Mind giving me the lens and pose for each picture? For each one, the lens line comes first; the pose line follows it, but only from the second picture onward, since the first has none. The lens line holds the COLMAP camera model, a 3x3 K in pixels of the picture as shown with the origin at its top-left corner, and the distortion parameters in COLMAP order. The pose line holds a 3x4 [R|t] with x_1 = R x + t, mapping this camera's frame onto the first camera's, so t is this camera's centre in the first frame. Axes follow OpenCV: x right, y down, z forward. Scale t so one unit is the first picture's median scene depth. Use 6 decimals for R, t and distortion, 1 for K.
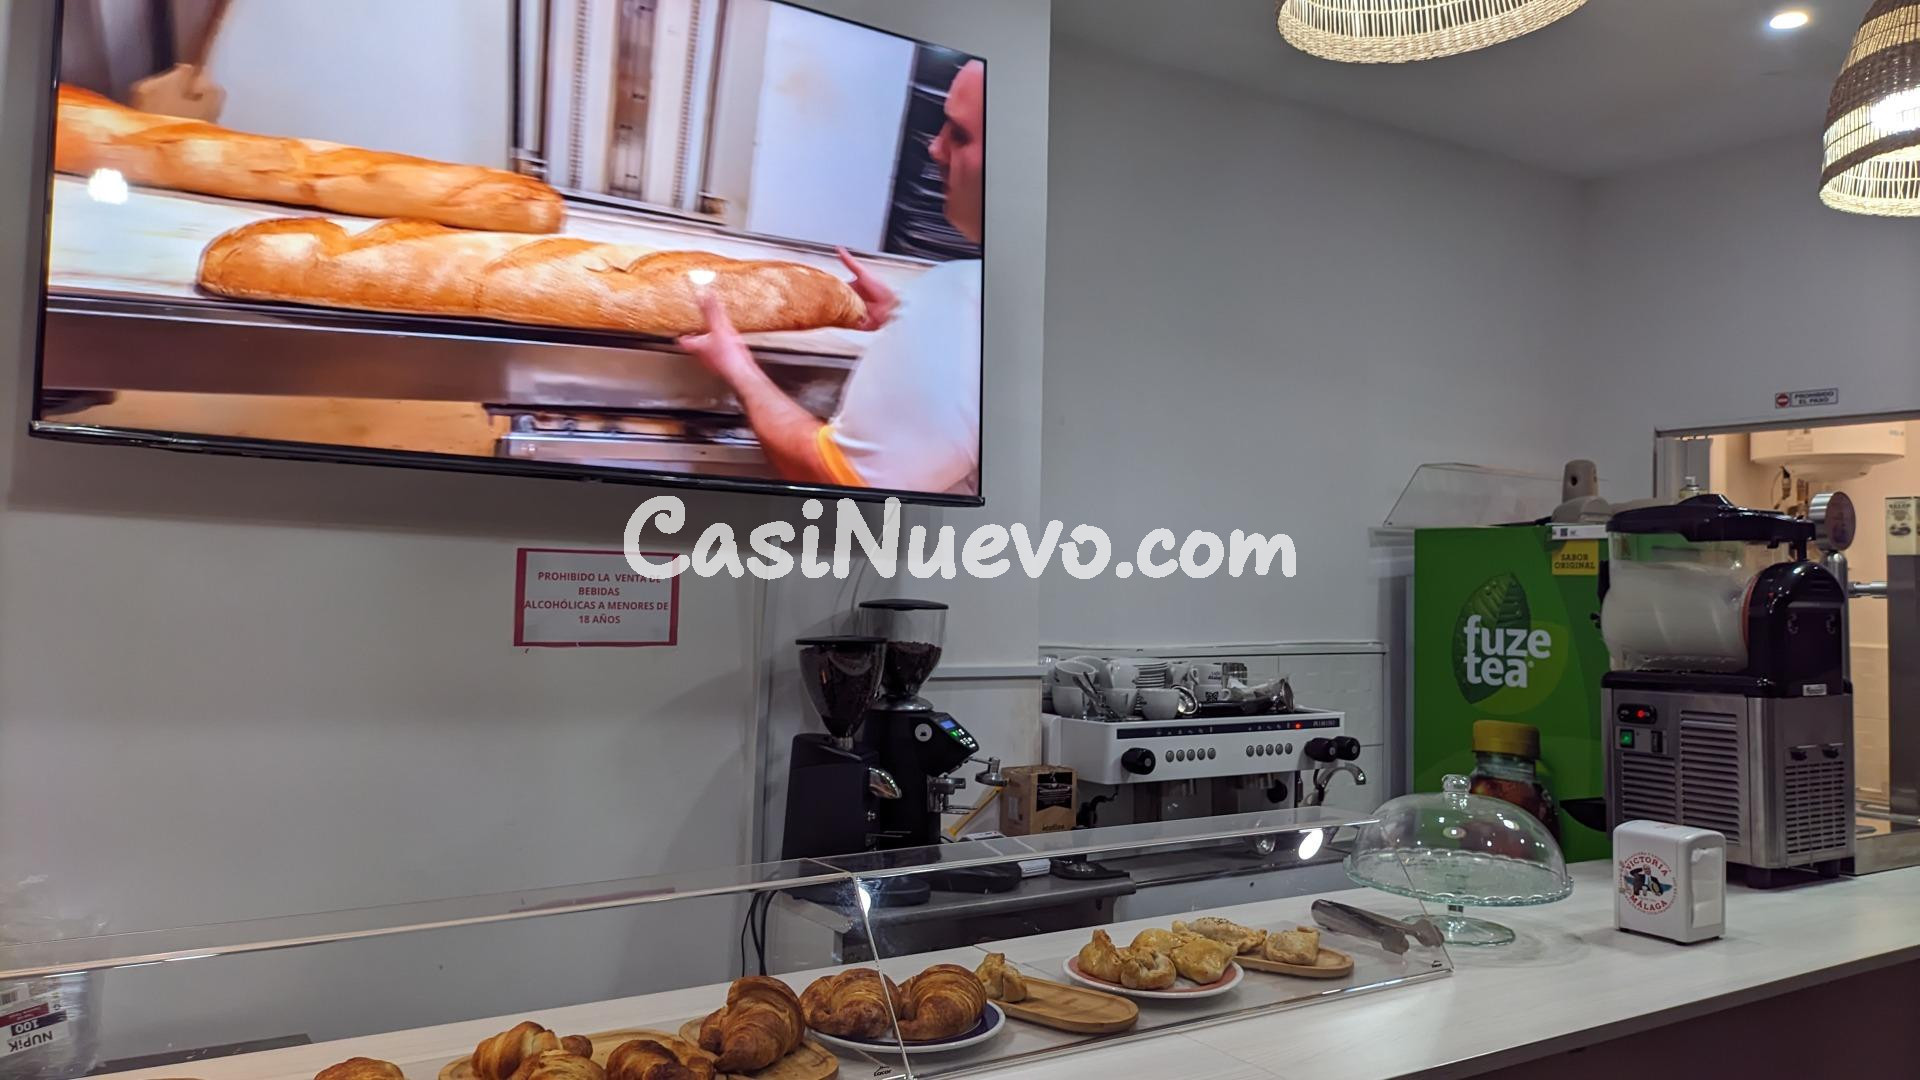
lens RADIAL K [[1414.0, 0, 960.0], [0, 1414.0, 540.0], [0, 0, 1]] dist [0.103235, -0.154361]
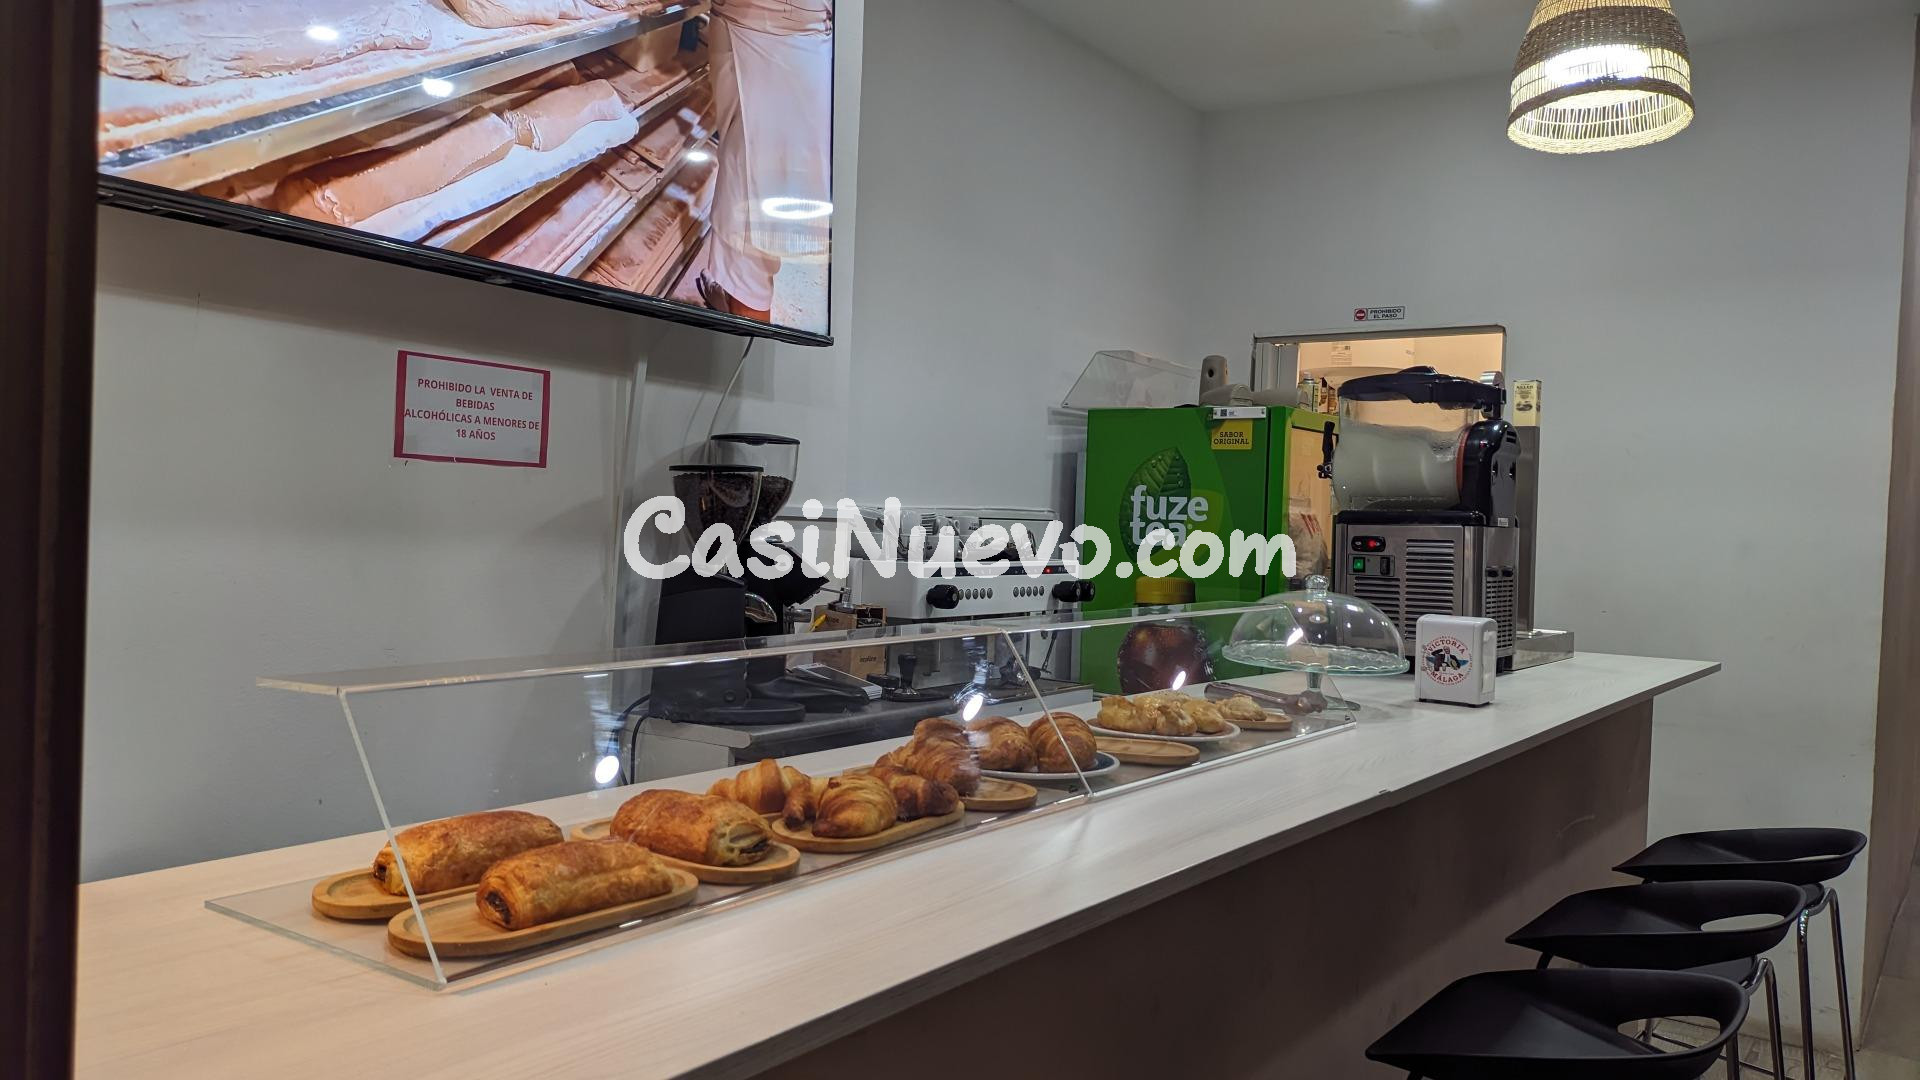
lens RADIAL K [[1394.3, 0, 960.0], [0, 1394.3, 540.0], [0, 0, 1]] dist [0.107105, -0.210432]
pose [[0.933033, 0.008266, 0.359697, -0.266953], [-0.029931, 0.998054, 0.054704, 0.059929], [-0.358544, -0.061807, 0.931464, 0.014692]]
